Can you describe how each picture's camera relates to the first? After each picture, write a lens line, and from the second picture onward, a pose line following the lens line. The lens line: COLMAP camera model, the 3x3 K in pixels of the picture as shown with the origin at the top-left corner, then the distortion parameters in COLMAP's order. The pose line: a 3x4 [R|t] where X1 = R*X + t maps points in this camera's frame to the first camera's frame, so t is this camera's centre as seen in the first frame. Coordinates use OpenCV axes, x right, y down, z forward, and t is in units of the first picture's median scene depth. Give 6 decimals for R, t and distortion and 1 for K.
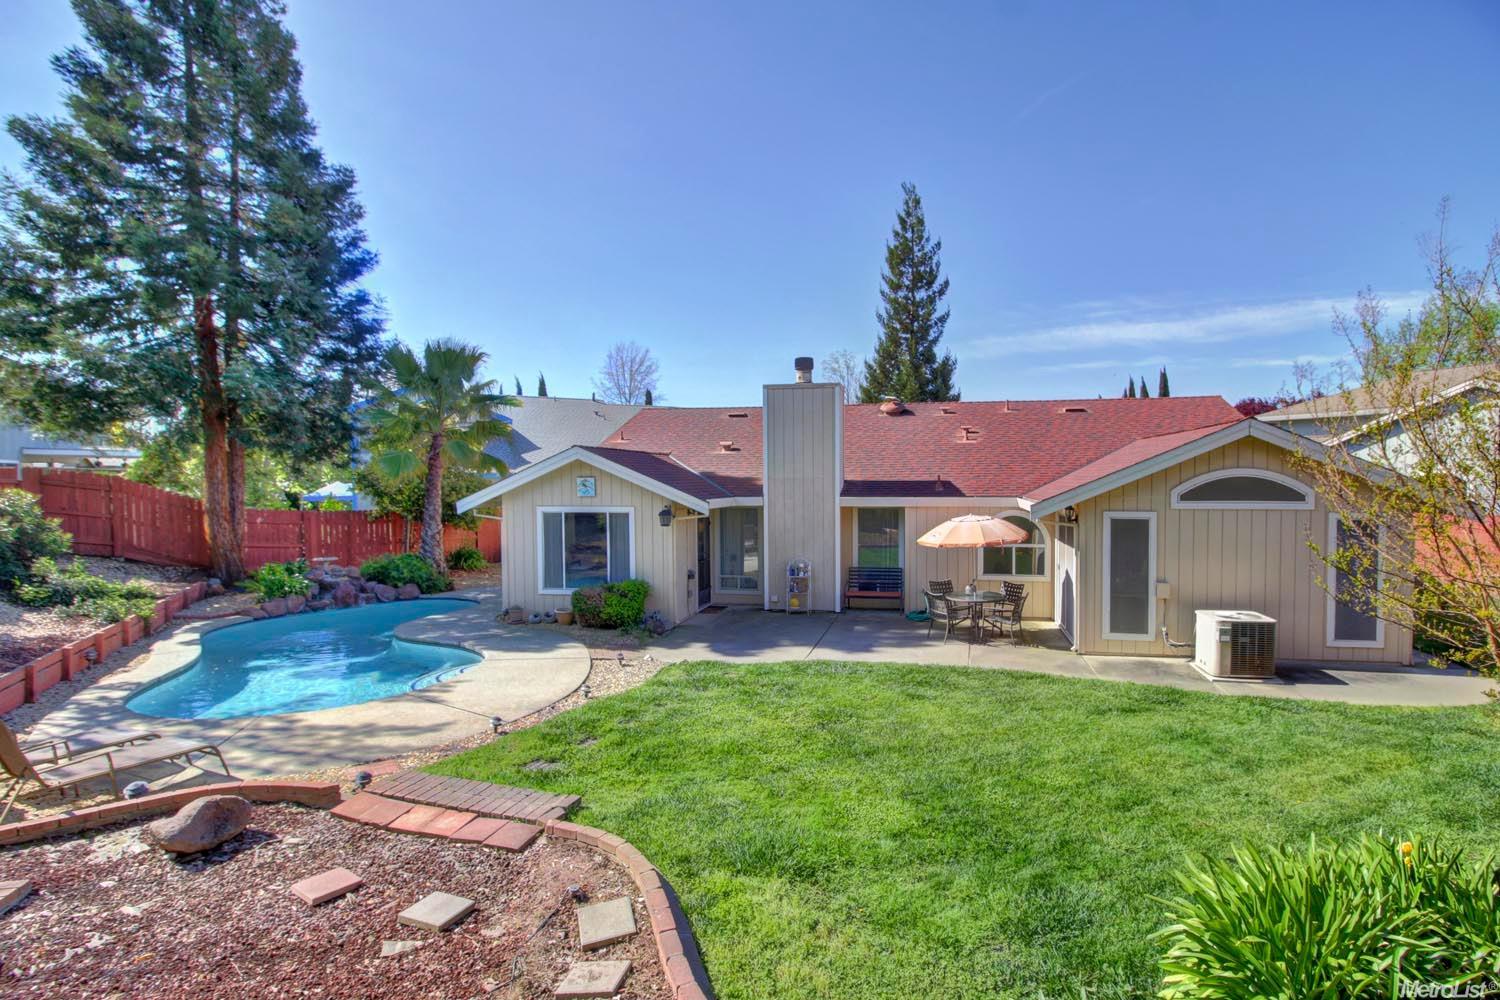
lens RADIAL K [[741.3, 0, 818.4], [0, 741.3, 505.2], [0, 0, 1]] dist [0.001100, -0.012141]
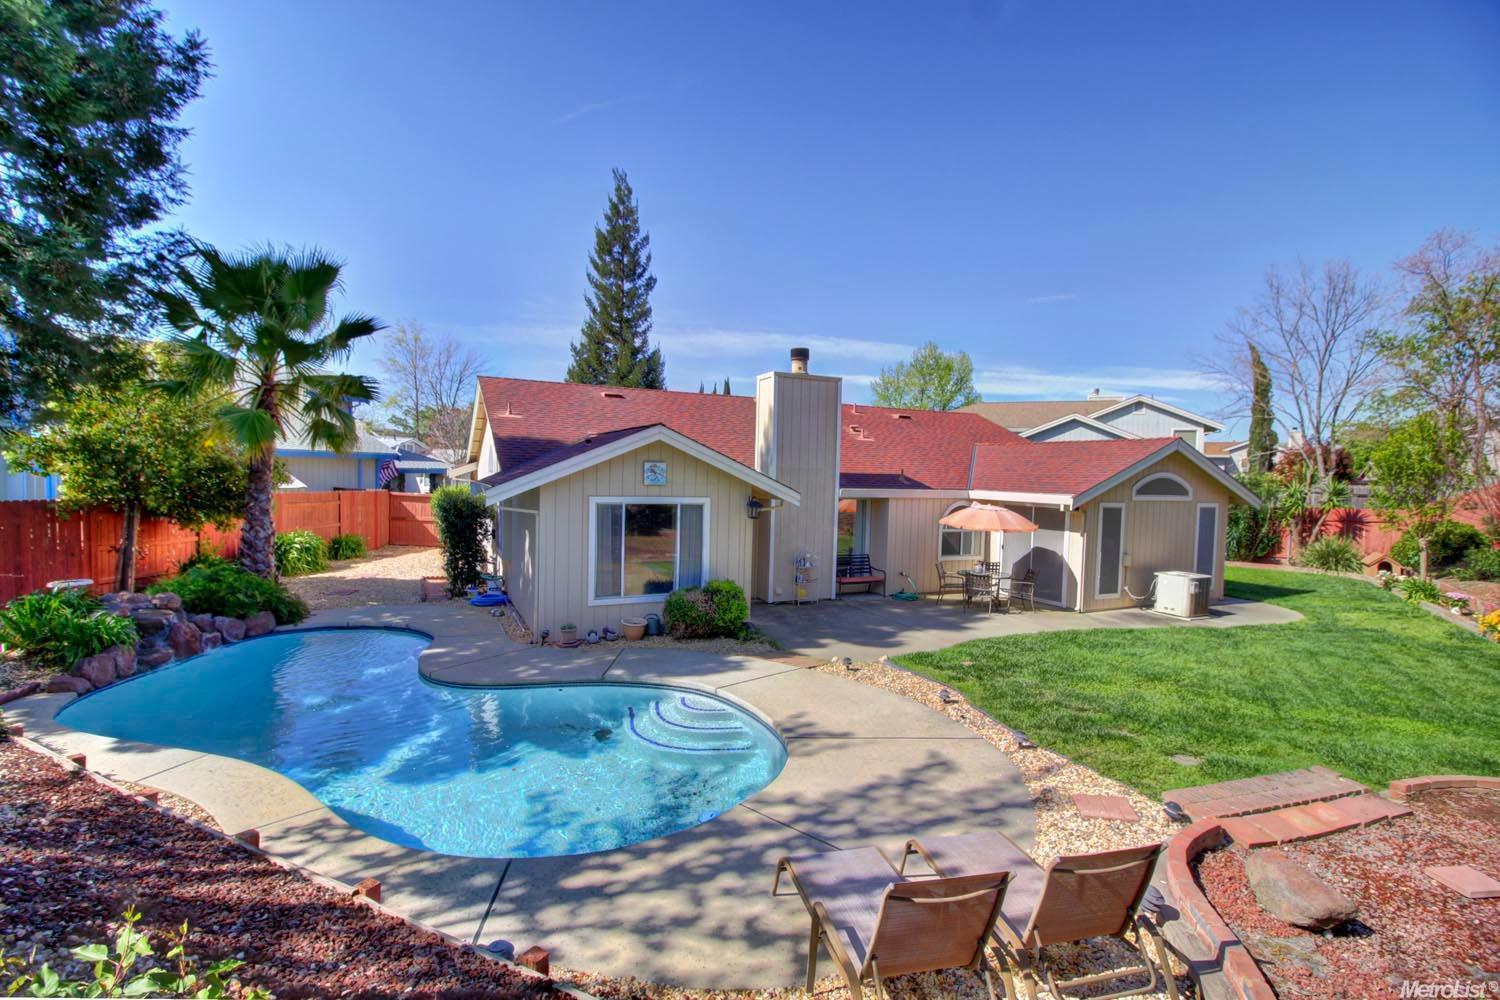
lens RADIAL K [[711.5, 0, 765.6], [0, 711.5, 498.2], [0, 0, 1]] dist [-0.002765, -0.001484]
pose [[0.810977, 0.001925, 0.585074, -0.663160], [-0.005539, 0.999975, 0.004388, -0.000901], [-0.585051, -0.006799, 0.810968, 0.262335]]
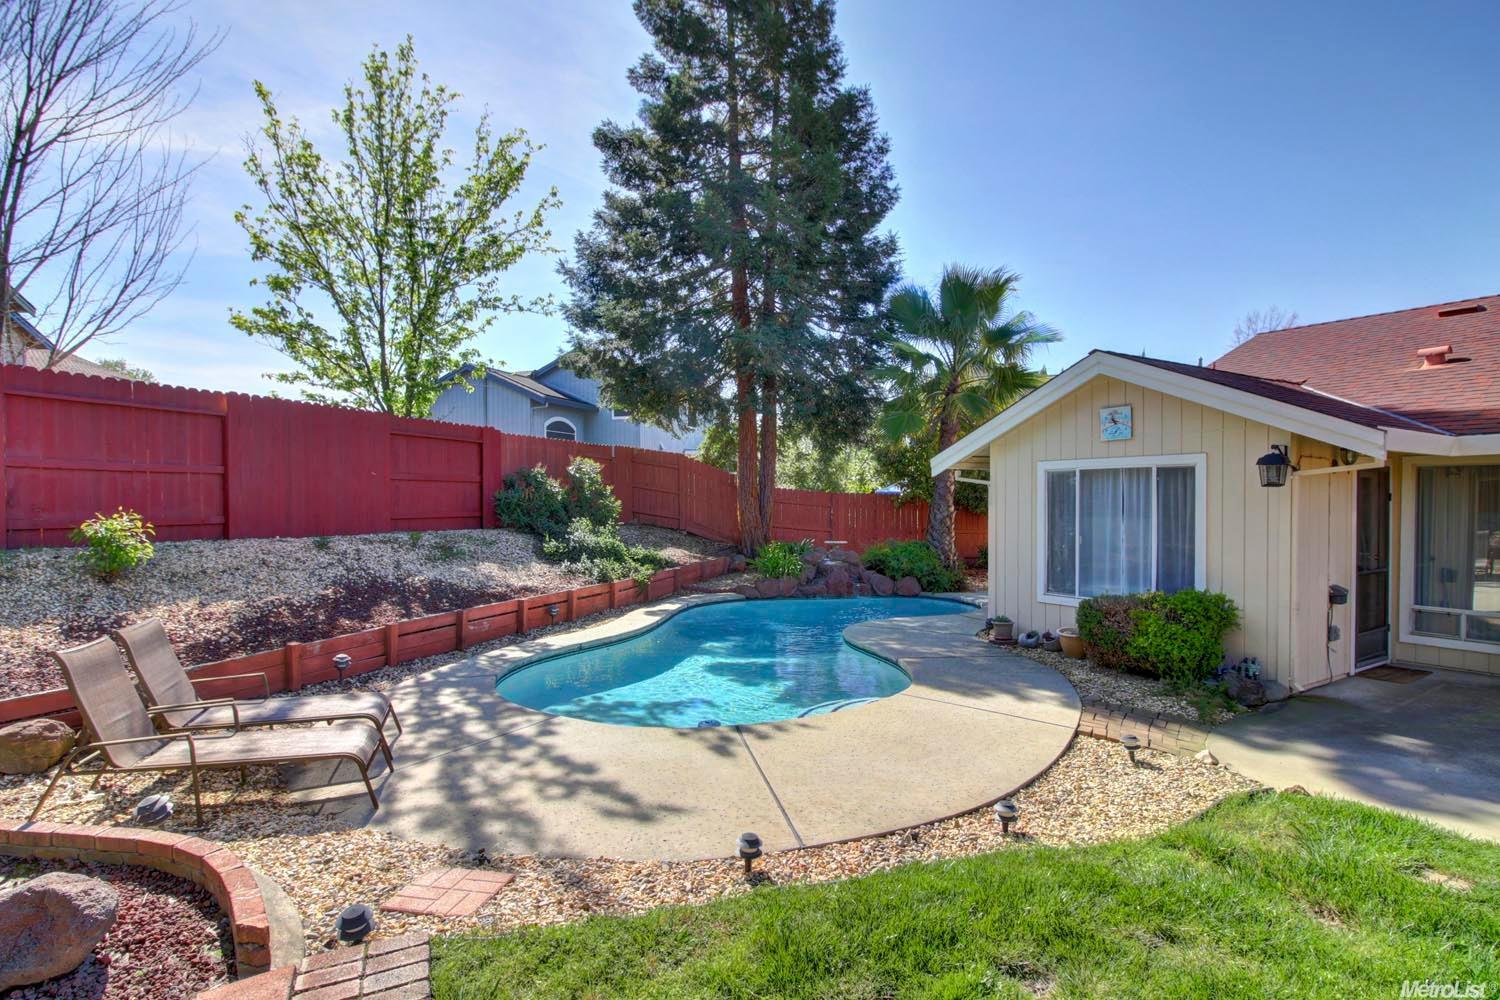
lens RADIAL K [[759.5, 0, 756.8], [0, 759.5, 514.8], [0, 0, 1]] dist [0.002791, -0.014513]
pose [[0.662139, 0.016447, -0.749200, -0.053811], [-0.027516, 0.999619, -0.002374, 0.053746], [0.748875, 0.022186, 0.662339, 0.390159]]
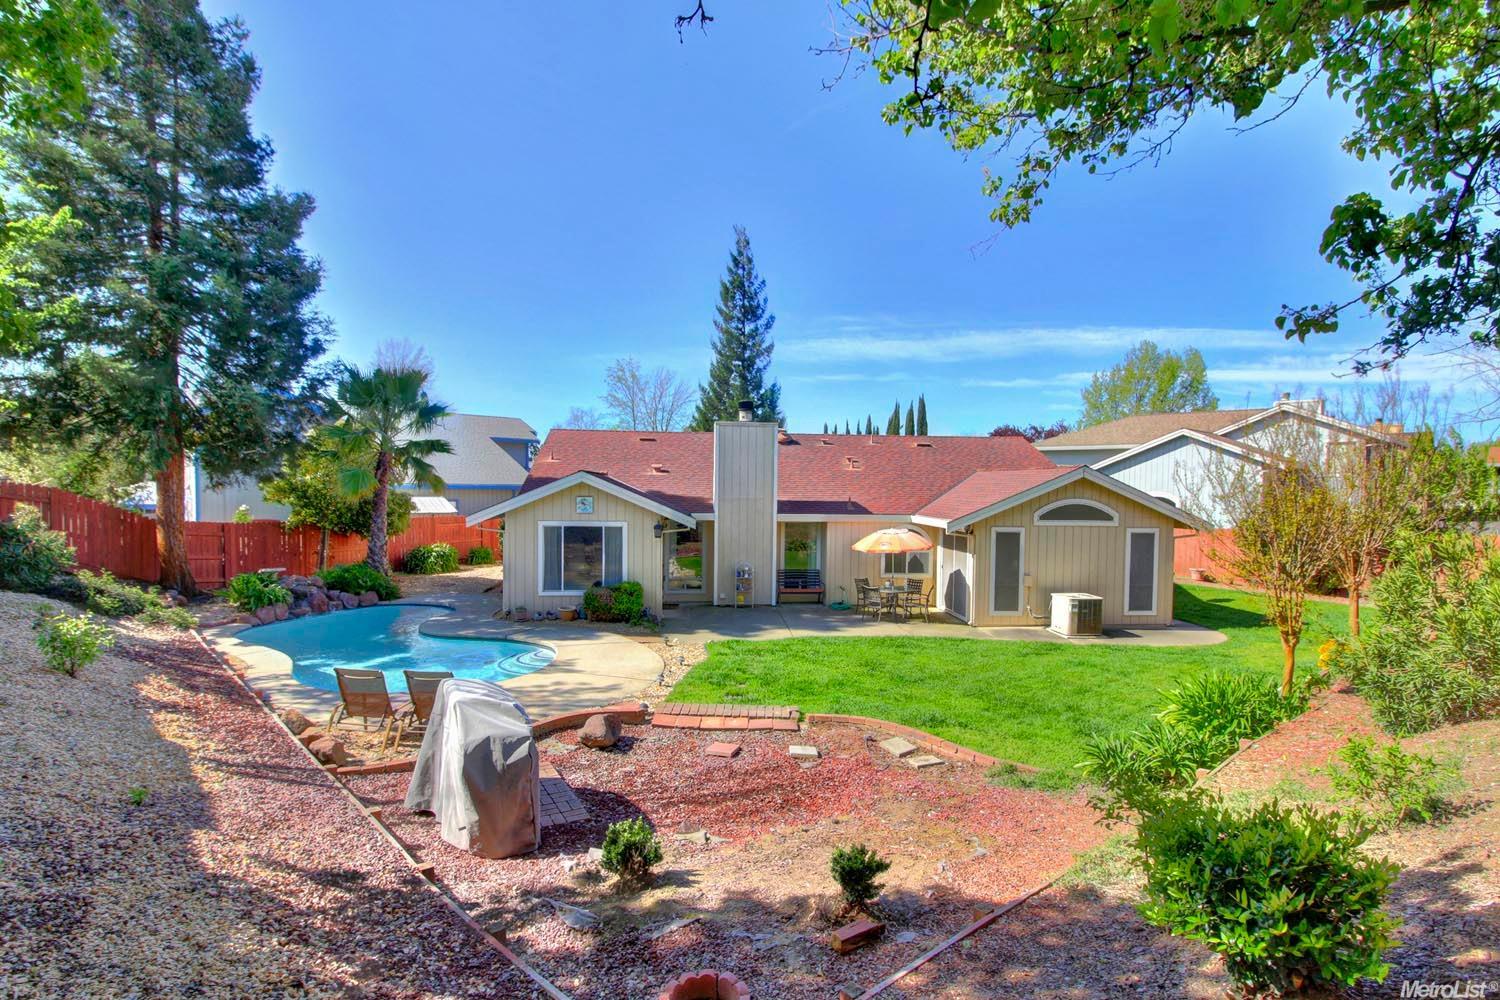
lens RADIAL K [[759.5, 0, 756.8], [0, 759.5, 514.8], [0, 0, 1]] dist [0.002791, -0.014513]
pose [[0.965836, 0.004656, 0.259113, -0.351390], [-0.005540, 0.999981, 0.002681, -0.013120], [-0.259096, -0.004024, 0.965843, -0.246129]]
